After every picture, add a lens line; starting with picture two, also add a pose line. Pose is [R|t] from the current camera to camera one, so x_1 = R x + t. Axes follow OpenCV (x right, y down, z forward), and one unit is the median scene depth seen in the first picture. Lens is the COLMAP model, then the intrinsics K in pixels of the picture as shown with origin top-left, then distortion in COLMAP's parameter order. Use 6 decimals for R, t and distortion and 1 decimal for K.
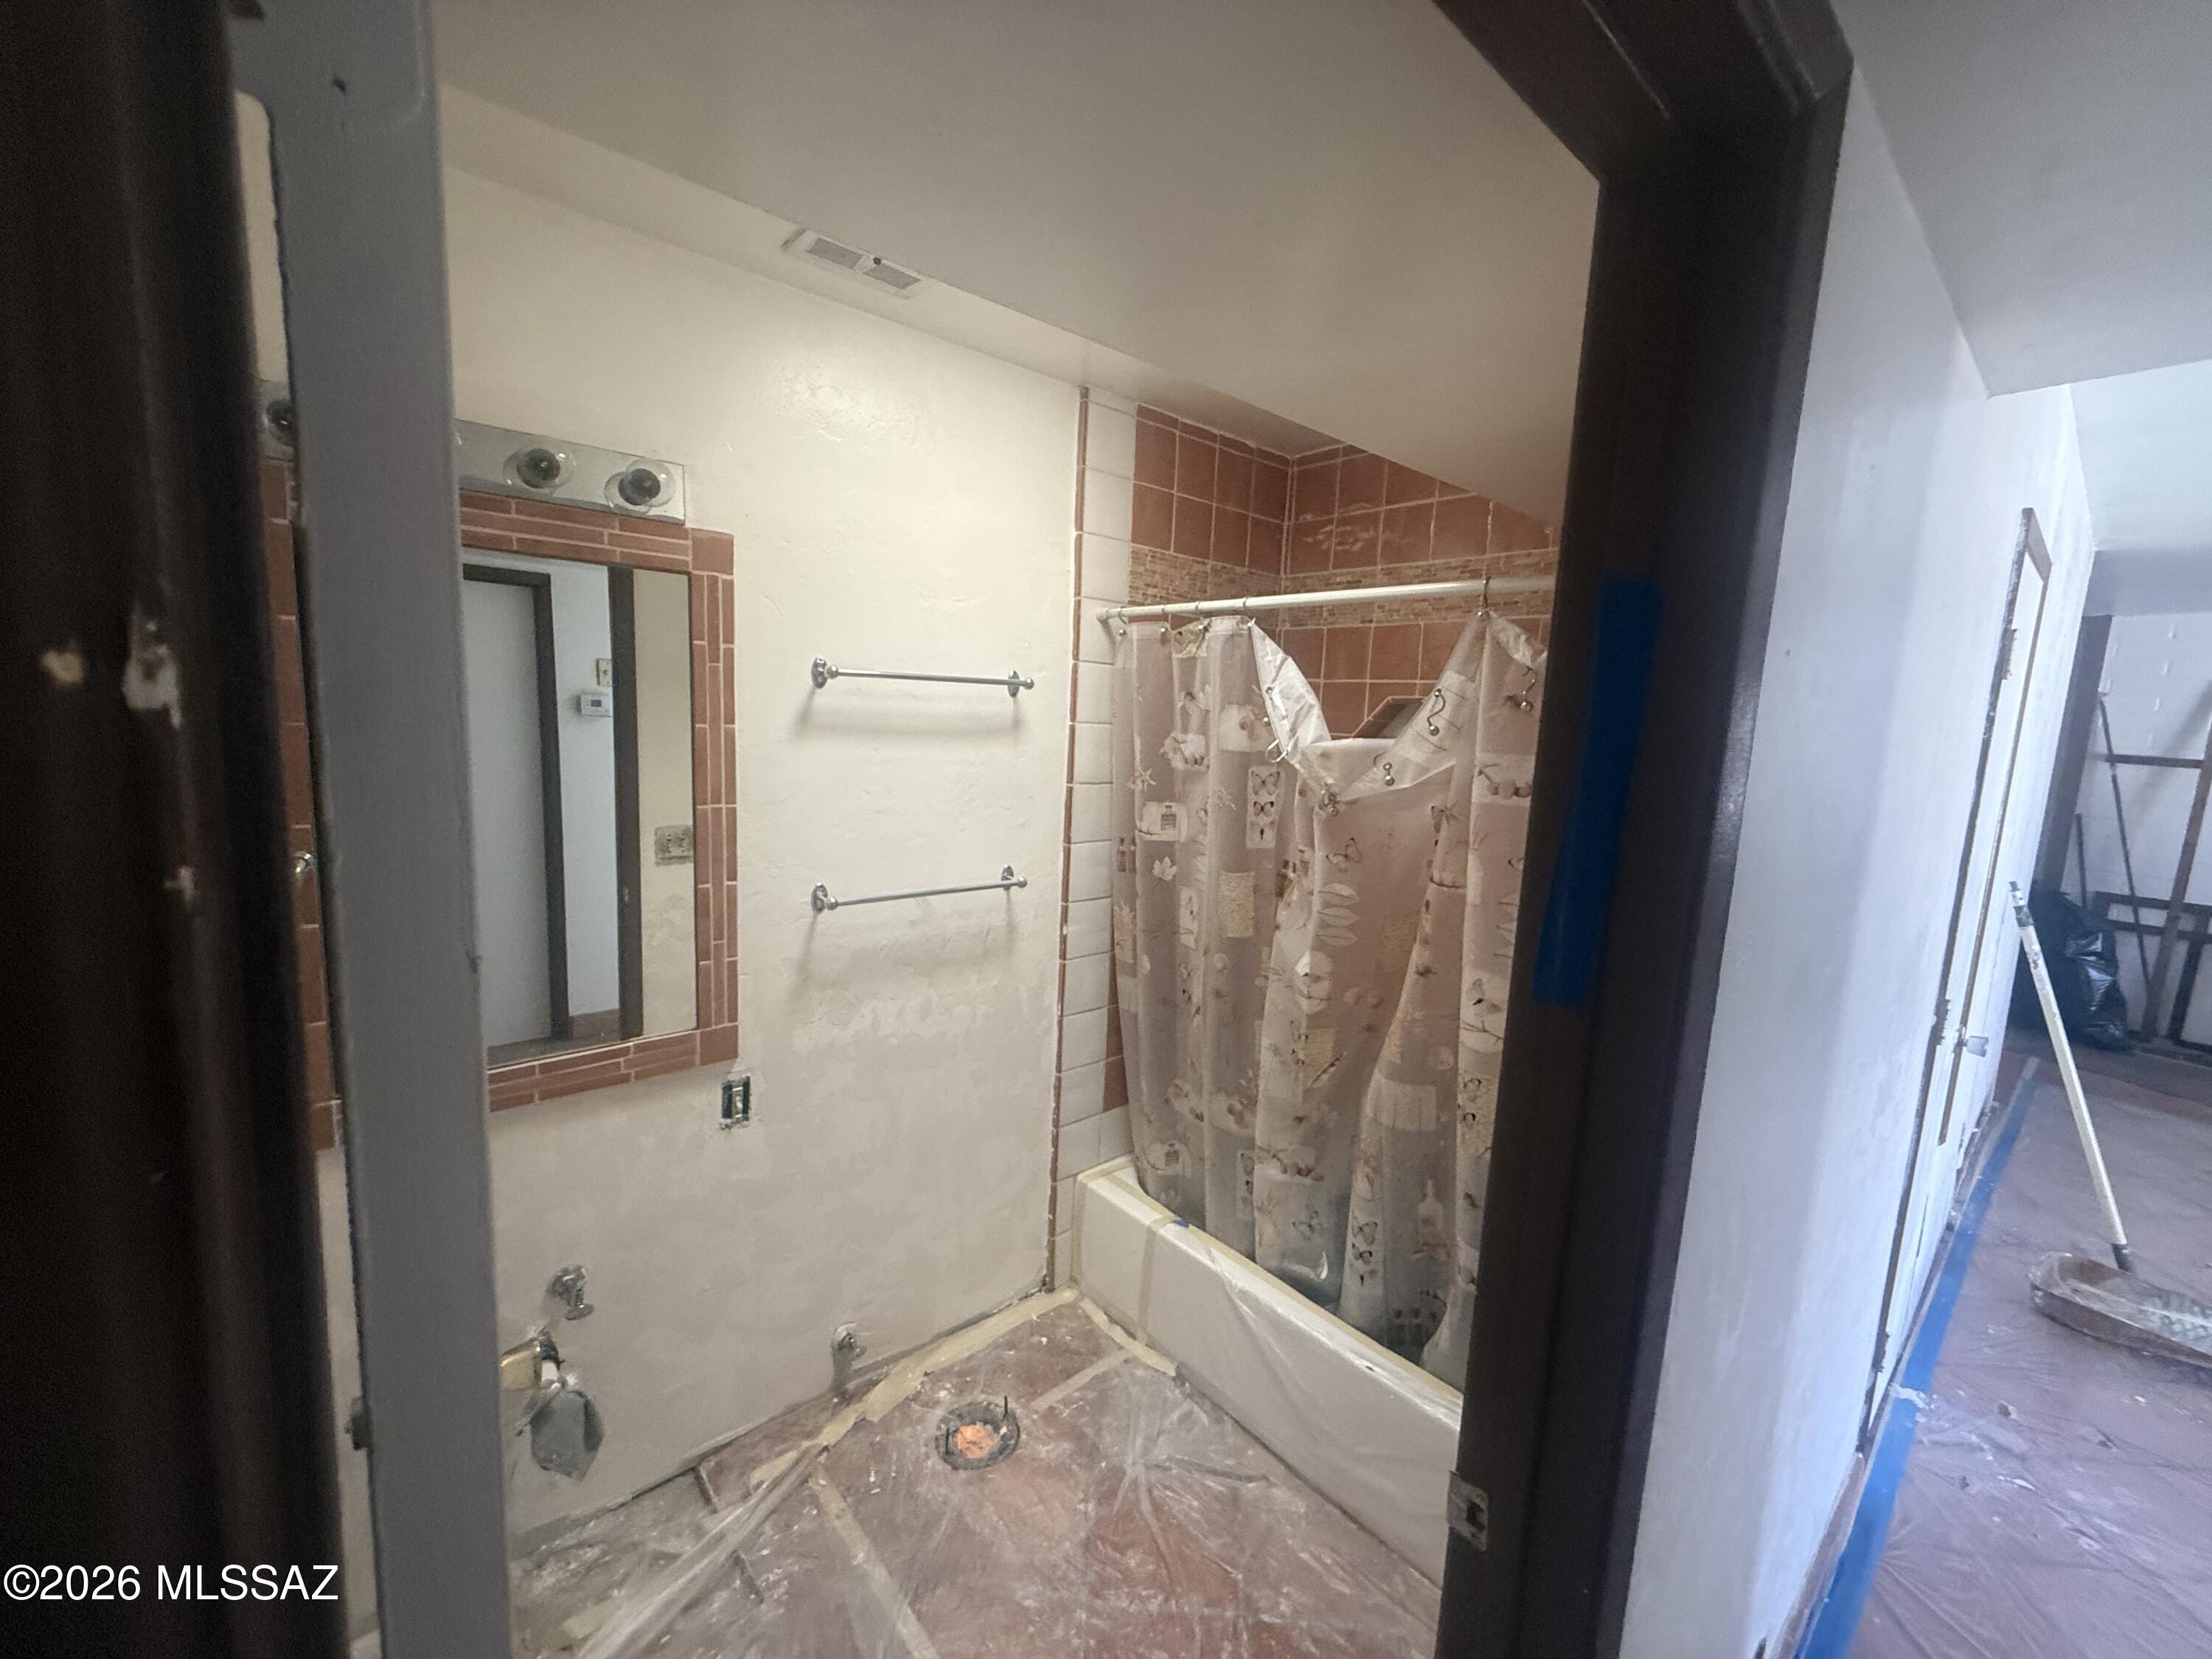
lens RADIAL K [[888.0, 0, 1106.1], [0, 888.0, 830.8], [0, 0, 1]] dist [0.006361, -0.001006]
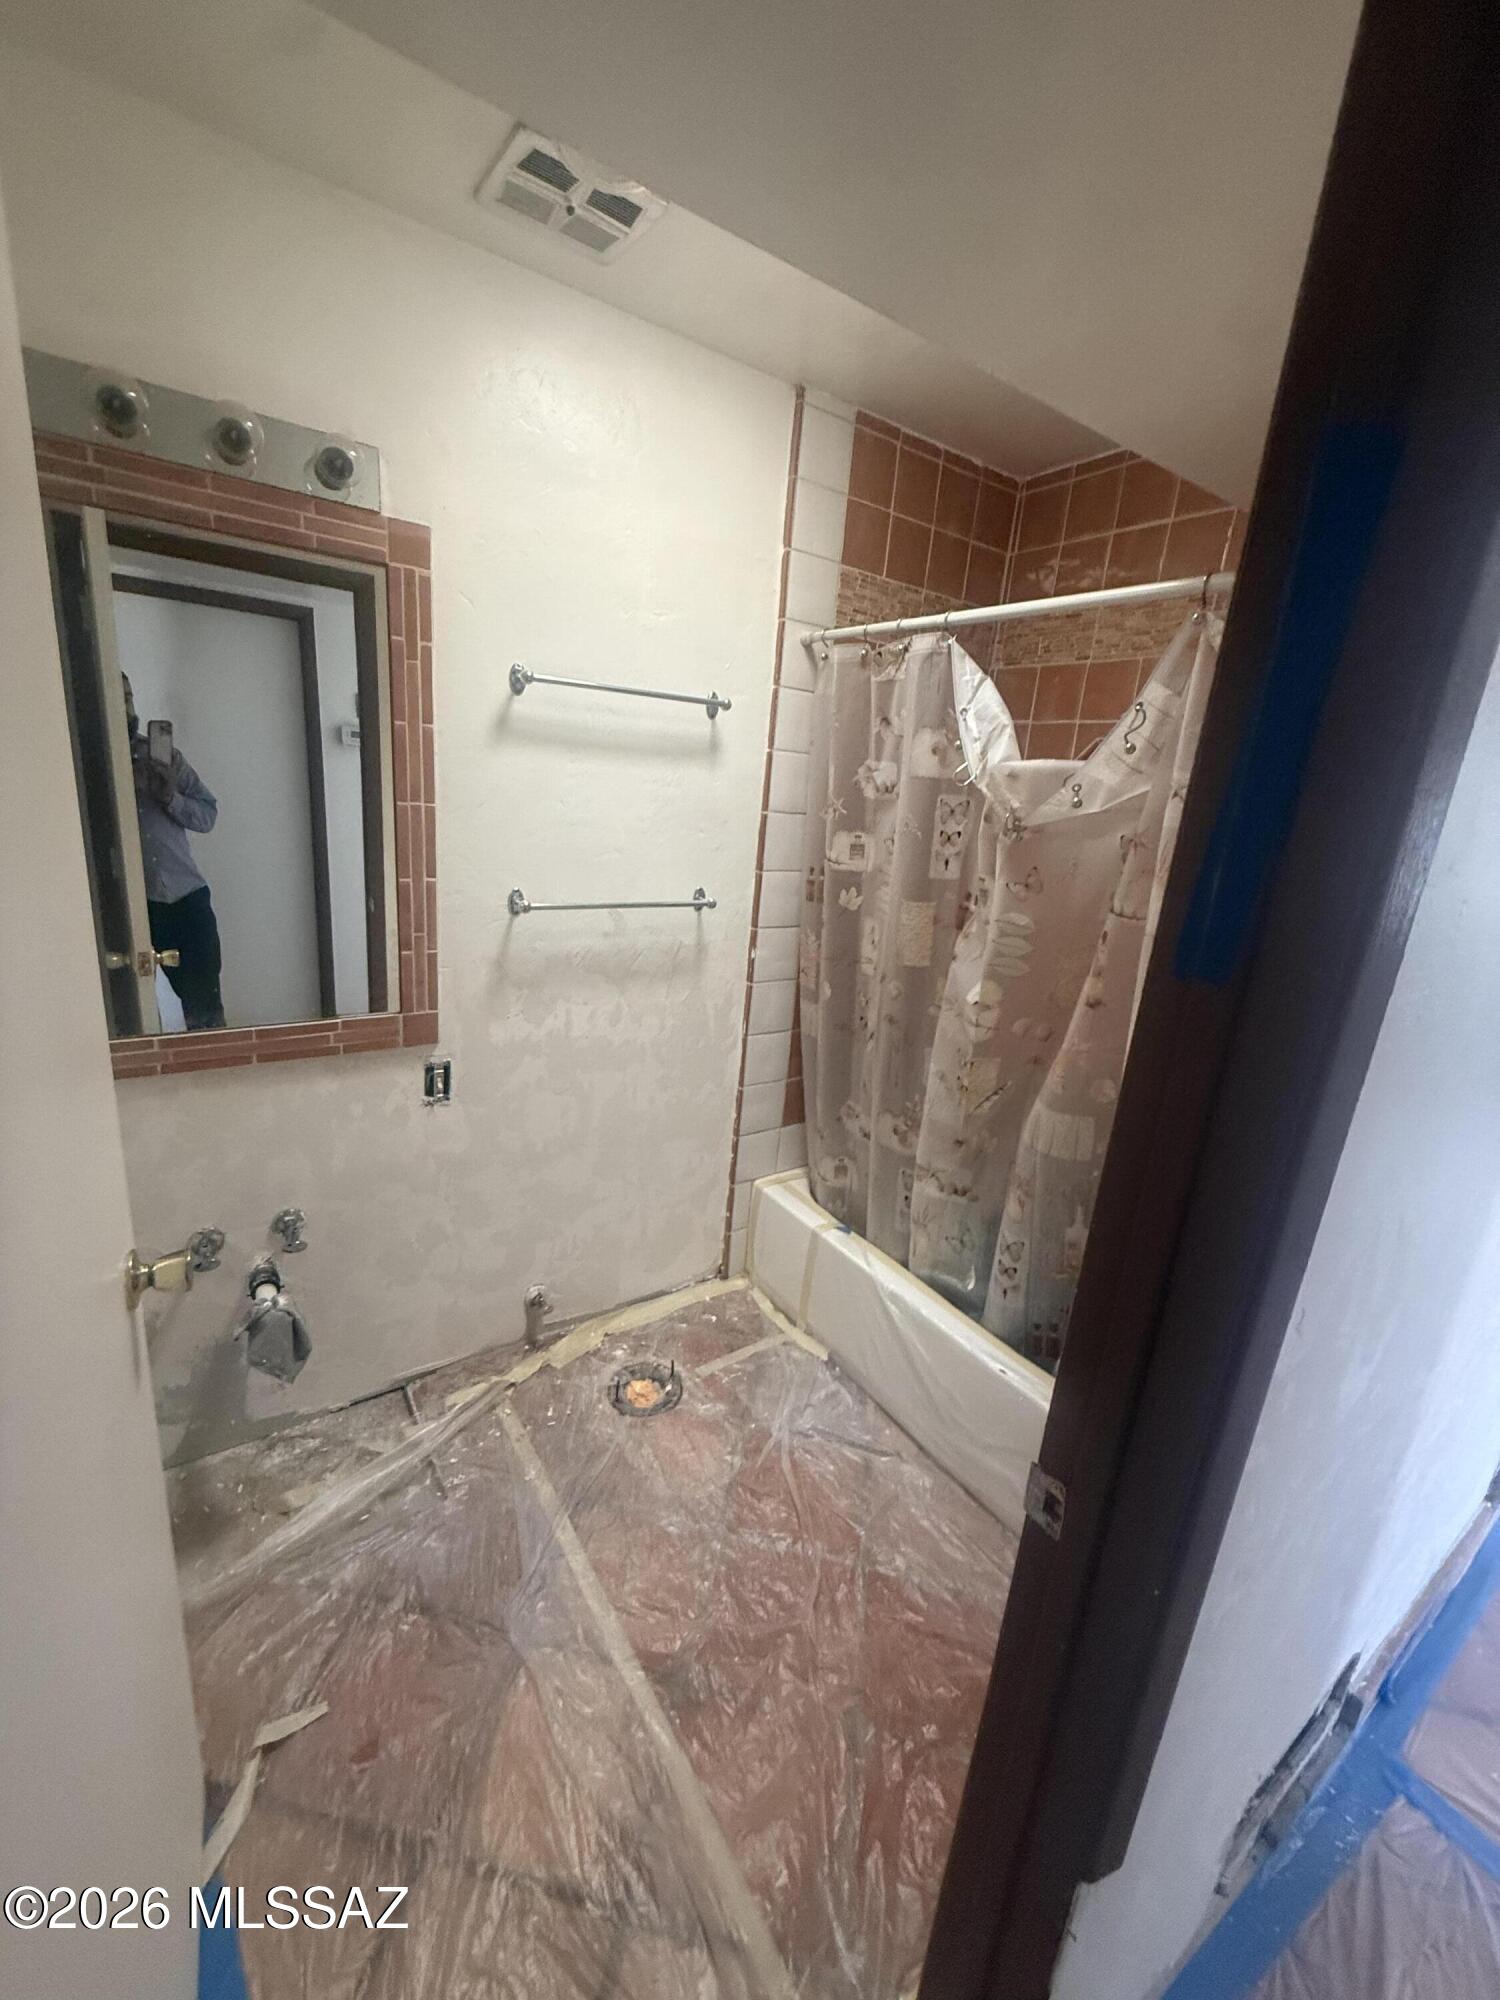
lens RADIAL K [[802.9, 0, 751.9], [0, 802.9, 995.2], [0, 0, 1]] dist [0.006361, -0.001006]
pose [[0.993220, 0.066015, -0.095683, 0.058154], [-0.053891, 0.990796, 0.124174, 0.052952], [0.103000, -0.118176, 0.987636, 0.069870]]
